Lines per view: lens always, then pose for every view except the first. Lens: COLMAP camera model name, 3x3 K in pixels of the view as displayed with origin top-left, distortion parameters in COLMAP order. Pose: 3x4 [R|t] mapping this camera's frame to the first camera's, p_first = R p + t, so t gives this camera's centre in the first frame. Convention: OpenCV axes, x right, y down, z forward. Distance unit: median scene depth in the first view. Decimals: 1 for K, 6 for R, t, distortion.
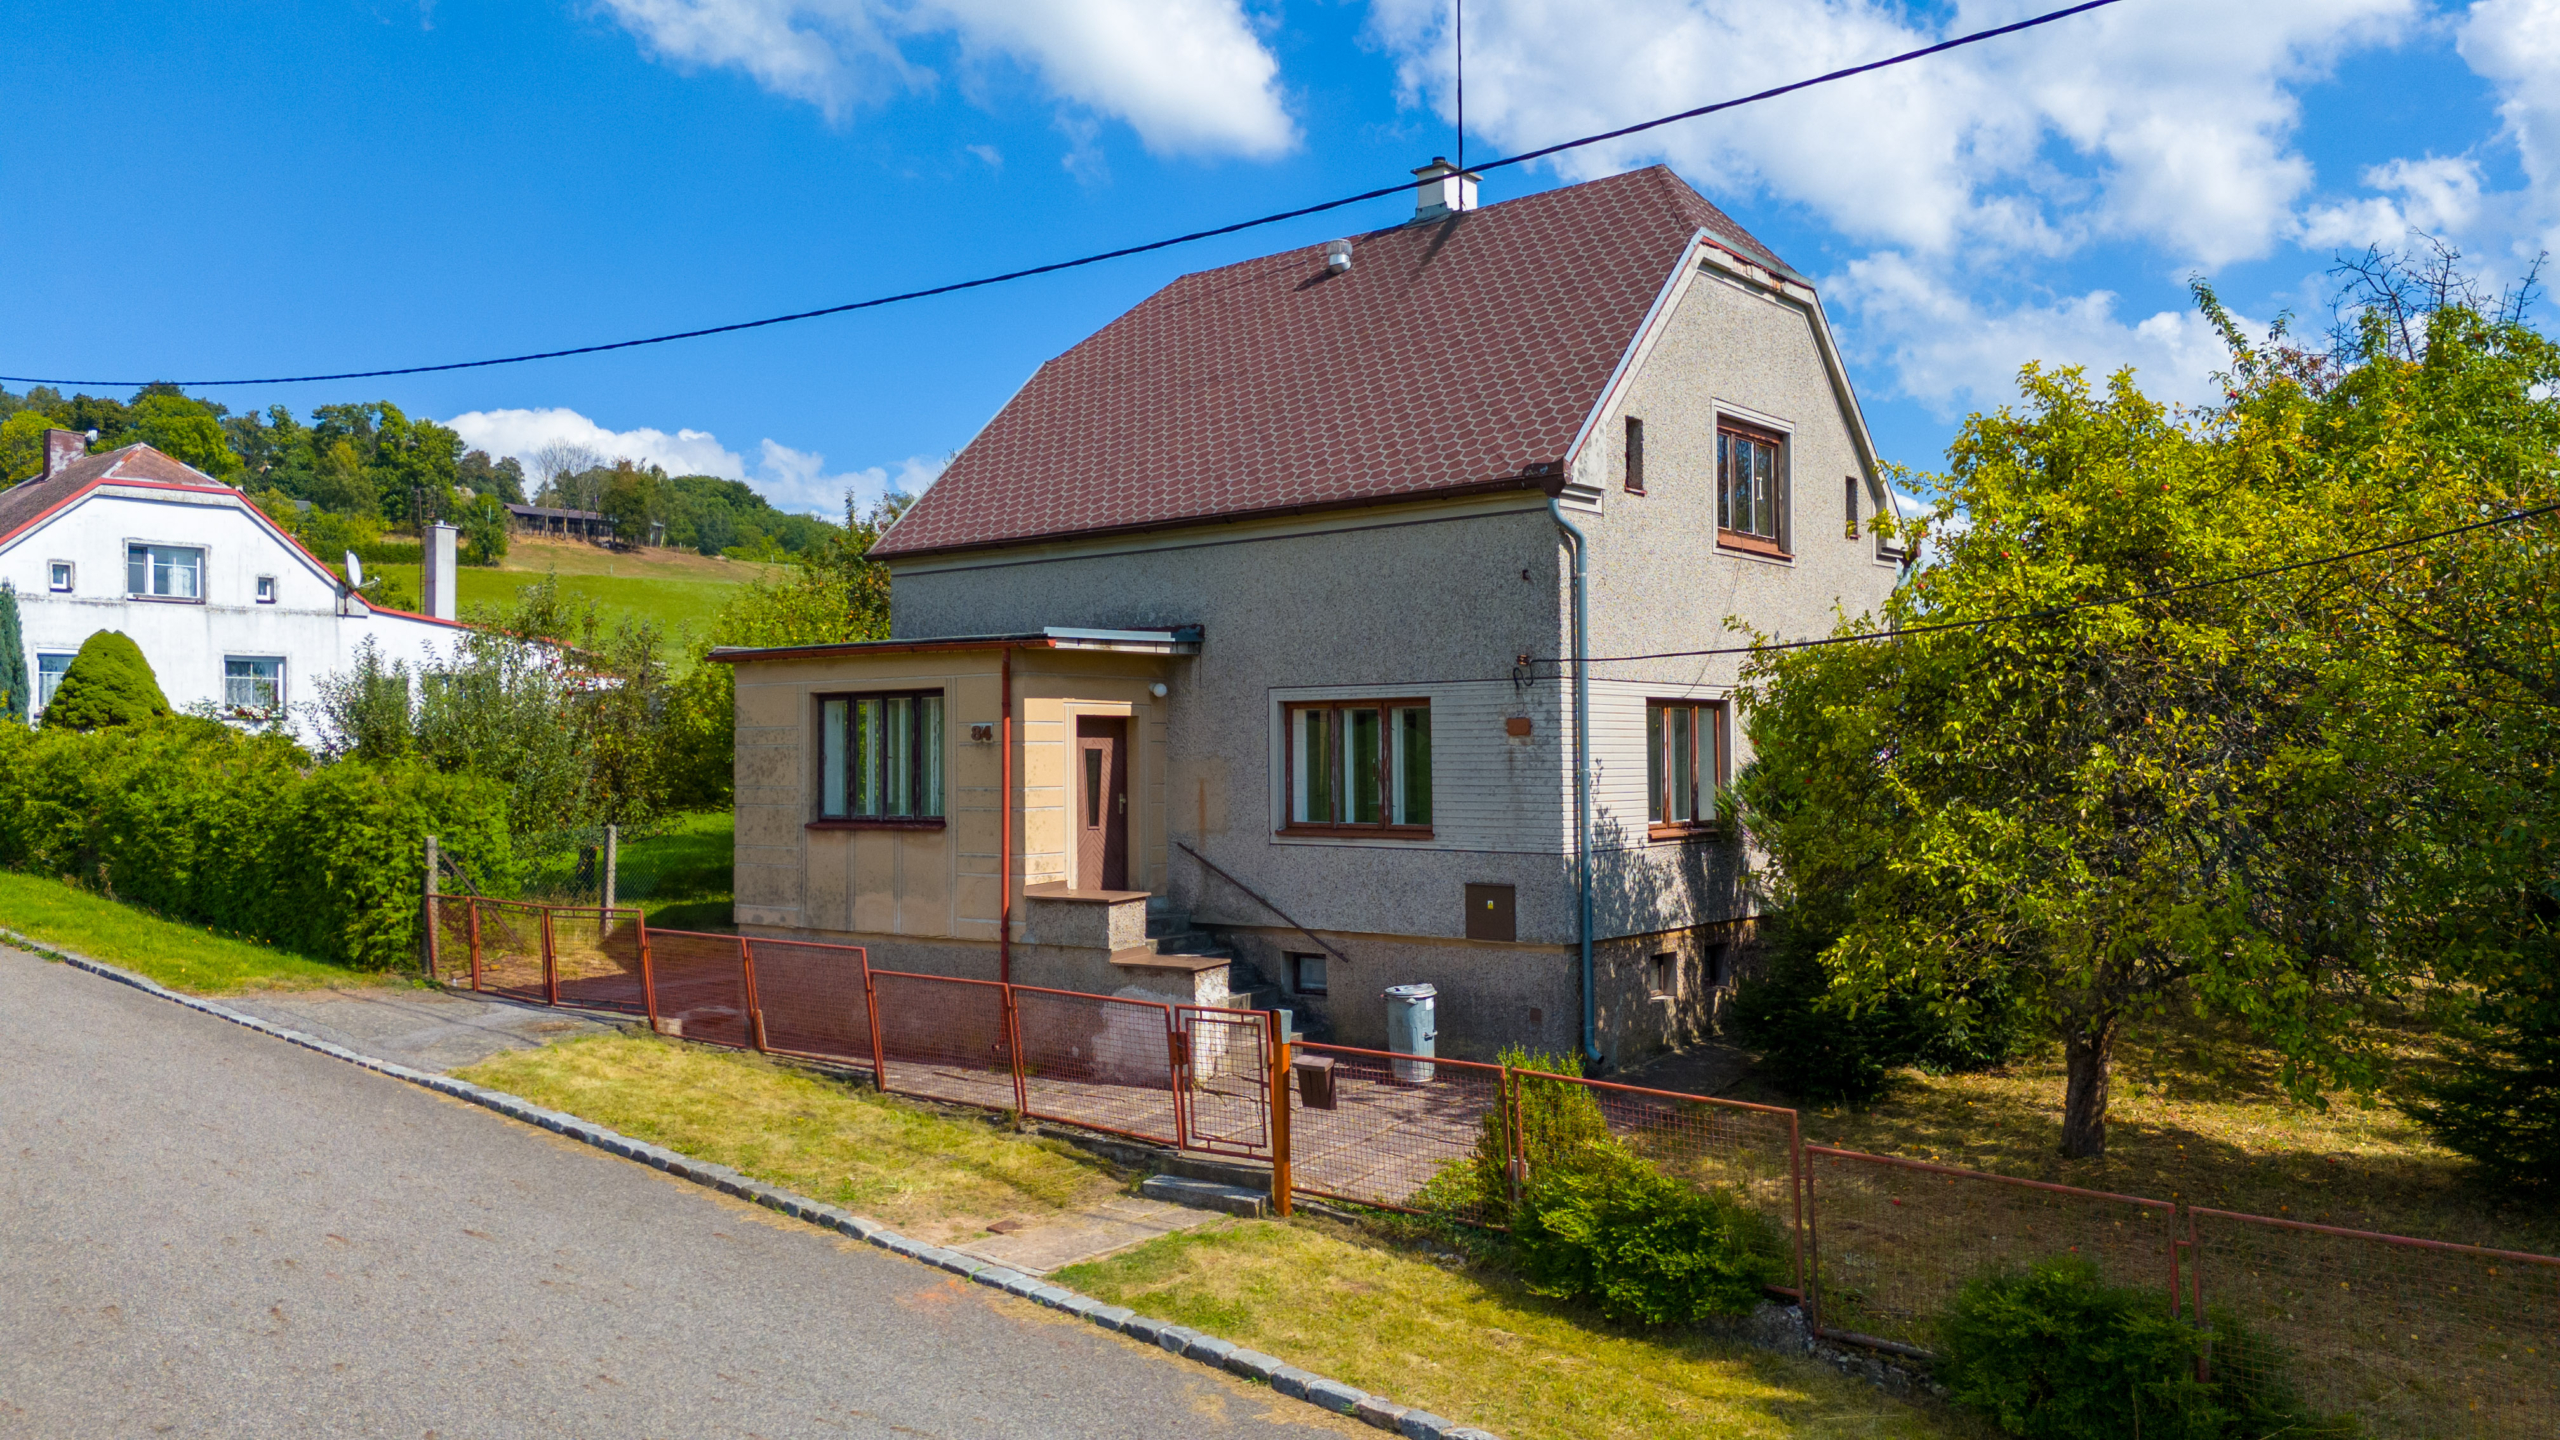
lens RADIAL K [[1804.0, 0, 1276.7], [0, 1804.0, 720.7], [0, 0, 1]] dist [0.011804, -0.000980]
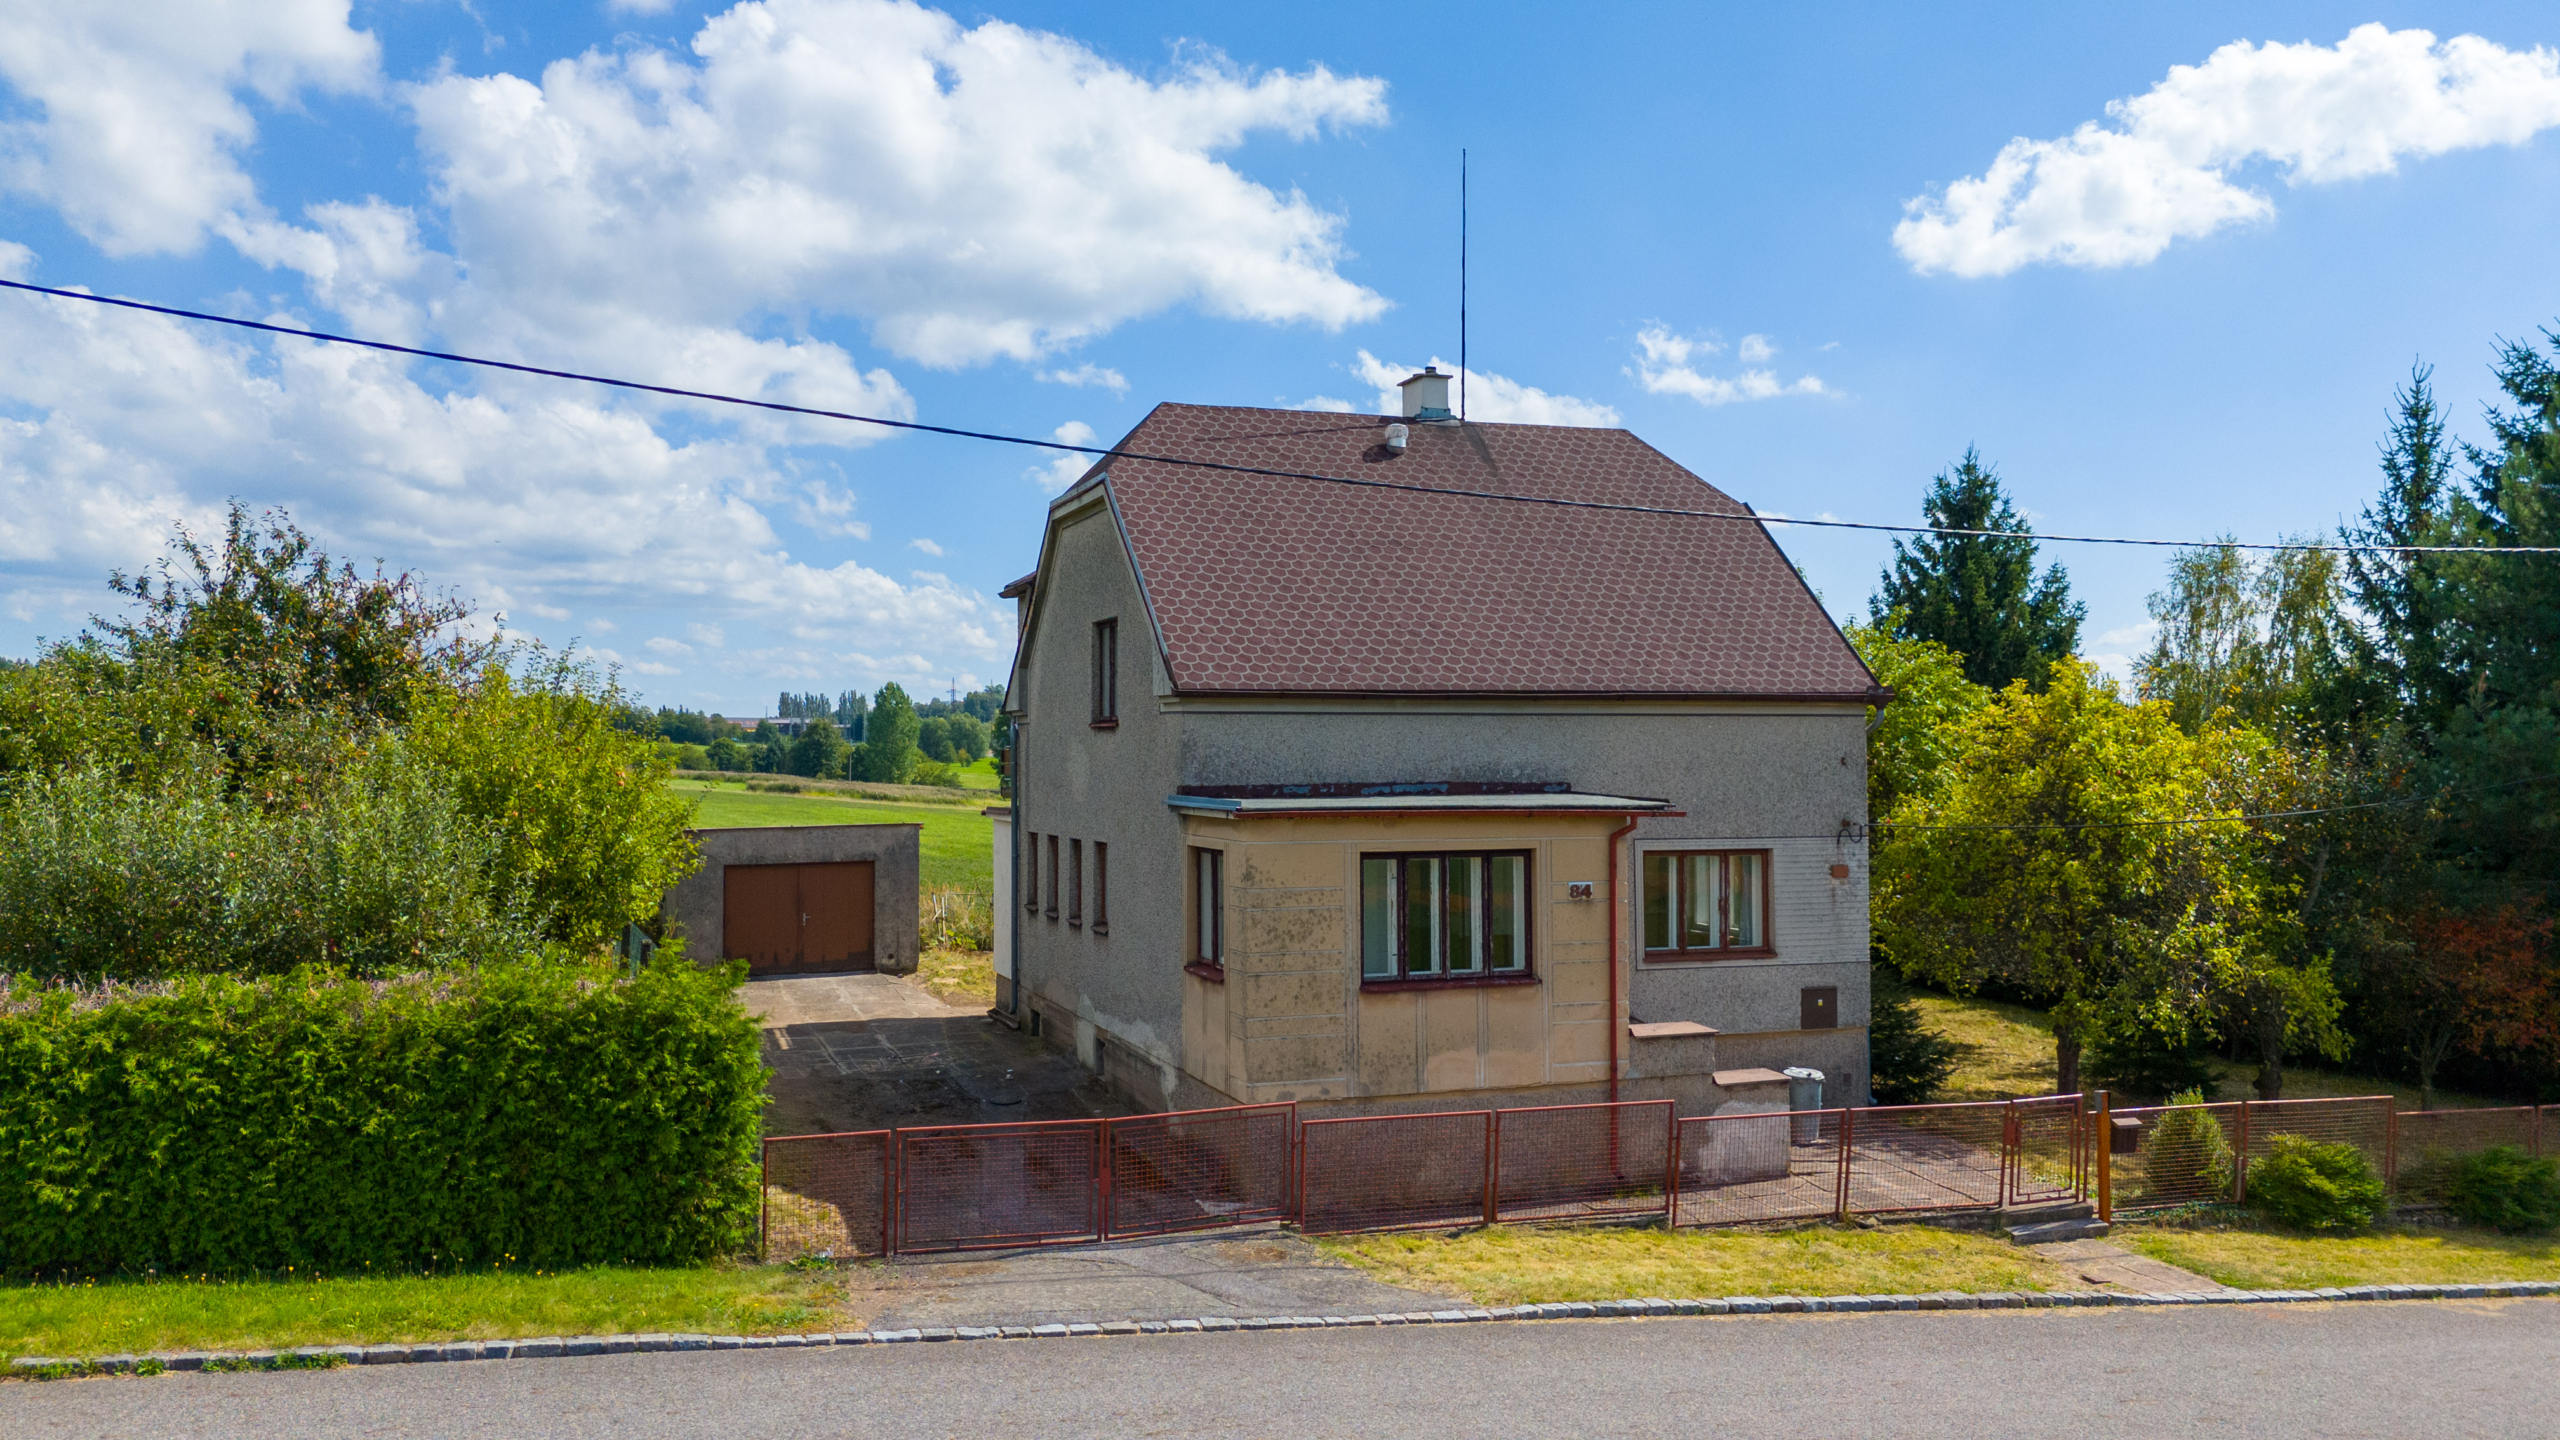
lens RADIAL K [[1804.0, 0, 1276.8], [0, 1804.0, 726.9], [0, 0, 1]] dist [0.011804, -0.000980]
pose [[0.568243, 0.024835, 0.822486, -1.167288], [-0.020717, 0.999659, -0.015872, -0.071247], [-0.822600, -0.008020, 0.568564, 0.532084]]
